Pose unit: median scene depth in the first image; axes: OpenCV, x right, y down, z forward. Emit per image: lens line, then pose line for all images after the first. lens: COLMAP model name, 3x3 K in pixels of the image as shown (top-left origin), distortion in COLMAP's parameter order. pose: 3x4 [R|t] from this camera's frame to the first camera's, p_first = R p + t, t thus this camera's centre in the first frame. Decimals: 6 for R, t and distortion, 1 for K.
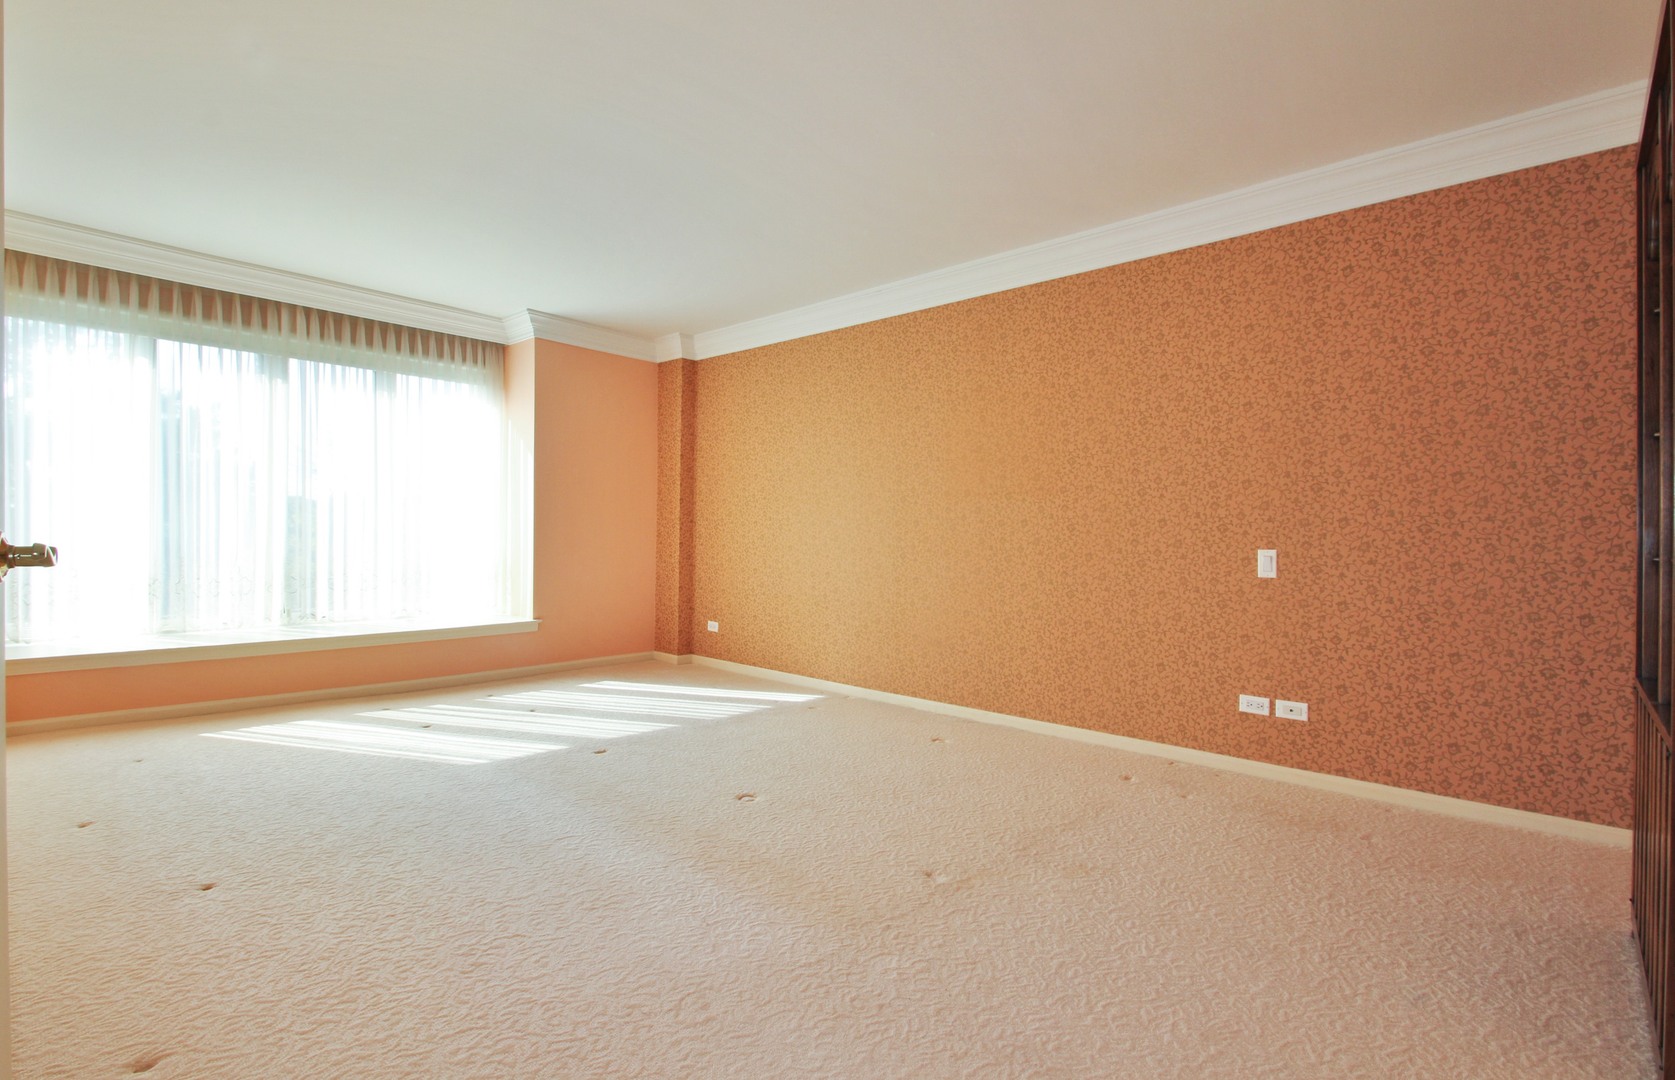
lens RADIAL K [[787.3, 0, 840.9], [0, 787.3, 527.9], [0, 0, 1]] dist [-0.000421, -0.000886]
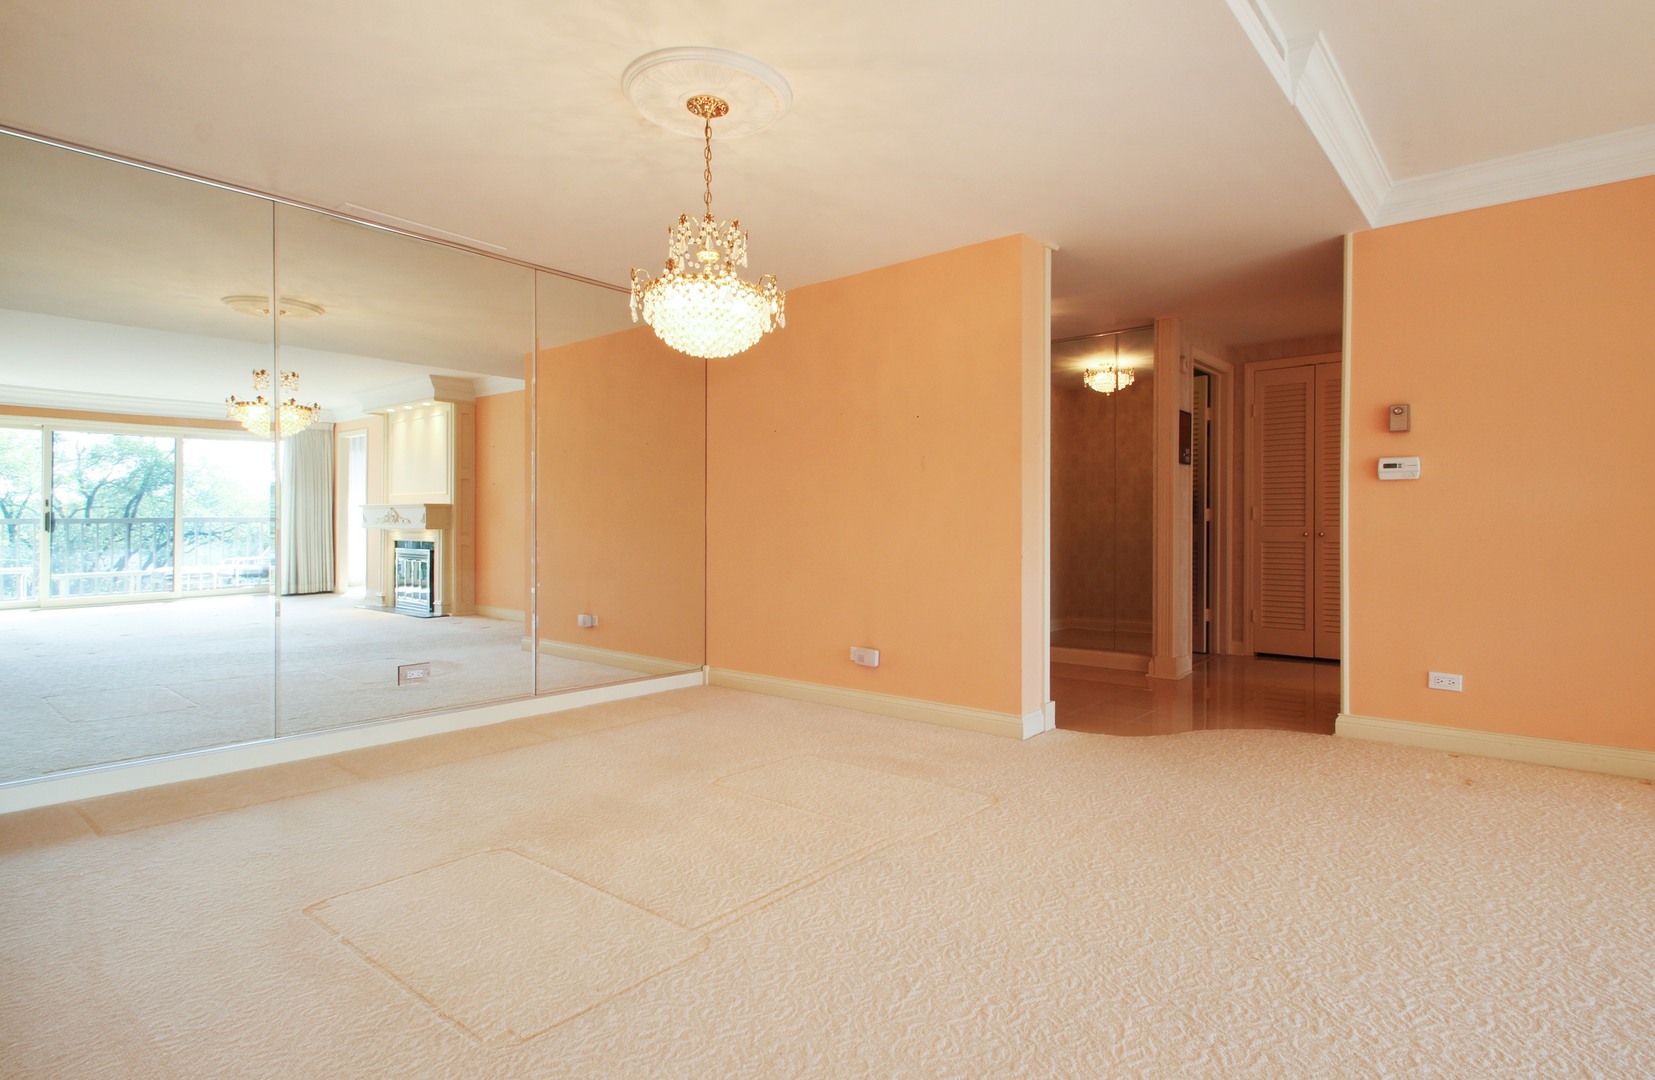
lens RADIAL K [[822.5, 0, 827.4], [0, 822.5, 535.6], [0, 0, 1]] dist [-0.001322, -0.000209]
pose [[-0.999466, -0.023736, -0.022438, 1.826573], [-0.023840, 0.999706, 0.004358, 0.085976], [0.022328, 0.004891, -0.999739, 2.005017]]
